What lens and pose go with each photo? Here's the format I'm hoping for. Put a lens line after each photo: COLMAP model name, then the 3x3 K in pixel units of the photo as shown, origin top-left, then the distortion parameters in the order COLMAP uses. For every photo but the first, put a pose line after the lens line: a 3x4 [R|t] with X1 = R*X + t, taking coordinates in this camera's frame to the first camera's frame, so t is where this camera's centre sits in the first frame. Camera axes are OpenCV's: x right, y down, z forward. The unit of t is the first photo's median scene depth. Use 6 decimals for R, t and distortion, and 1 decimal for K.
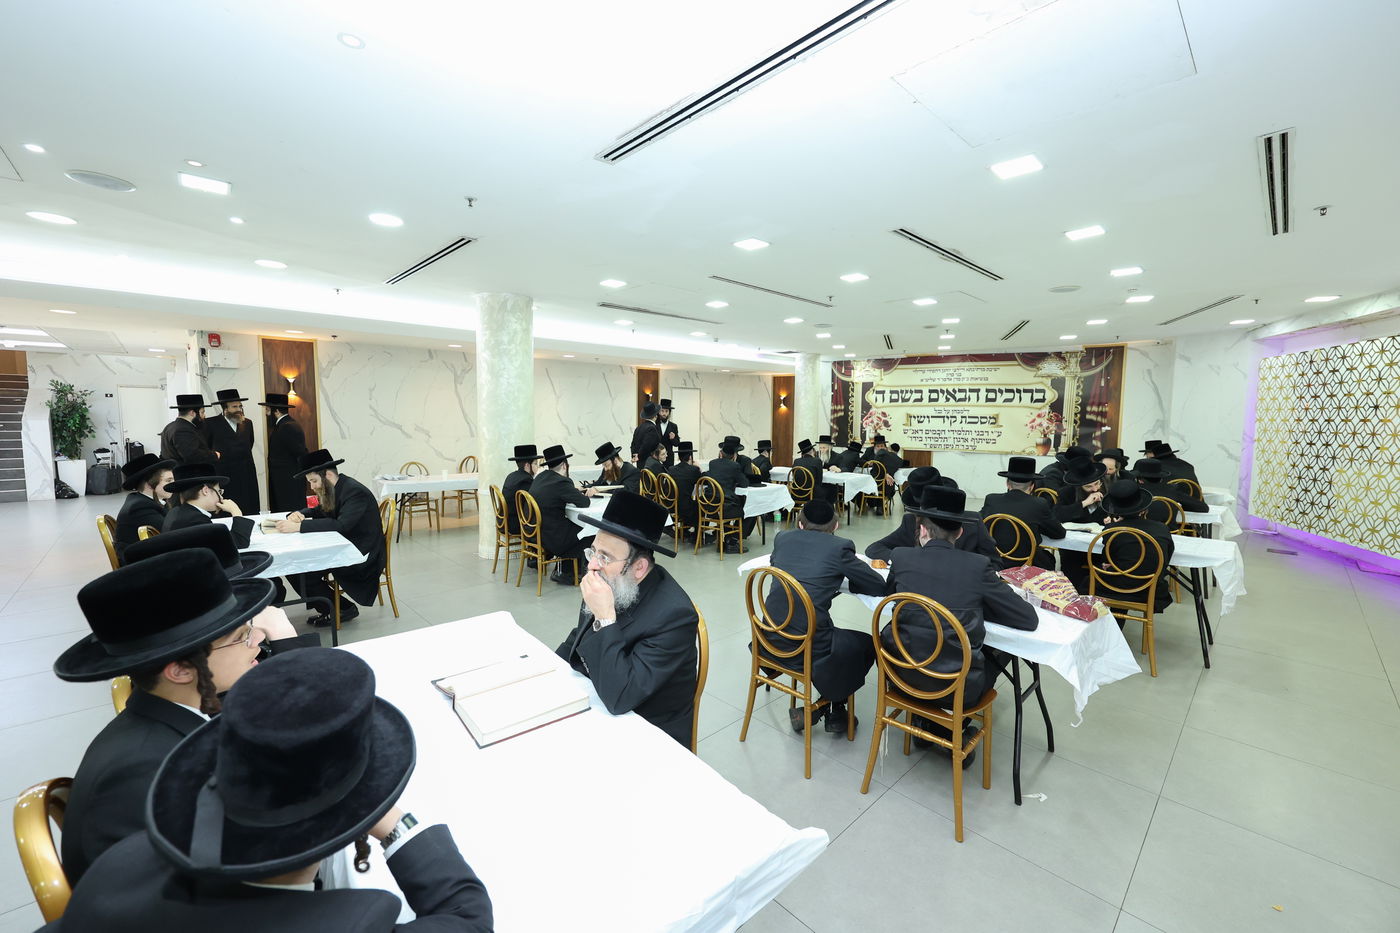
lens RADIAL K [[559.4, 0, 697.1], [0, 559.4, 466.1], [0, 0, 1]] dist [0.005528, -0.000973]
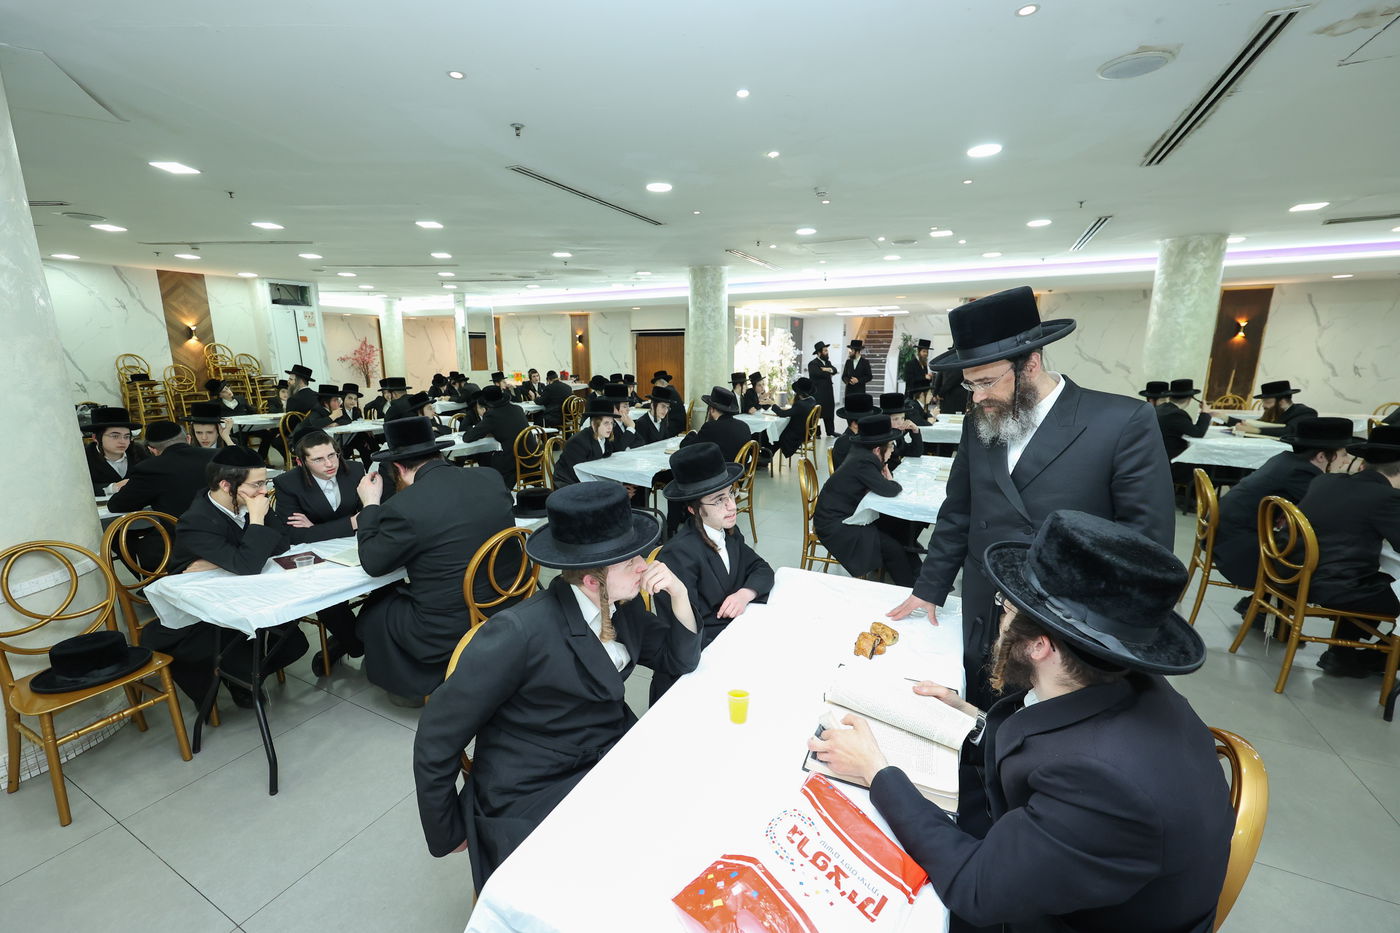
lens RADIAL K [[559.4, 0, 696.0], [0, 559.4, 467.0], [0, 0, 1]] dist [0.005528, -0.000973]
pose [[0.342884, 0.179907, -0.921989, 0.219662], [-0.074597, 0.983604, 0.164188, 0.008863], [0.936411, 0.012480, 0.350683, -0.131125]]
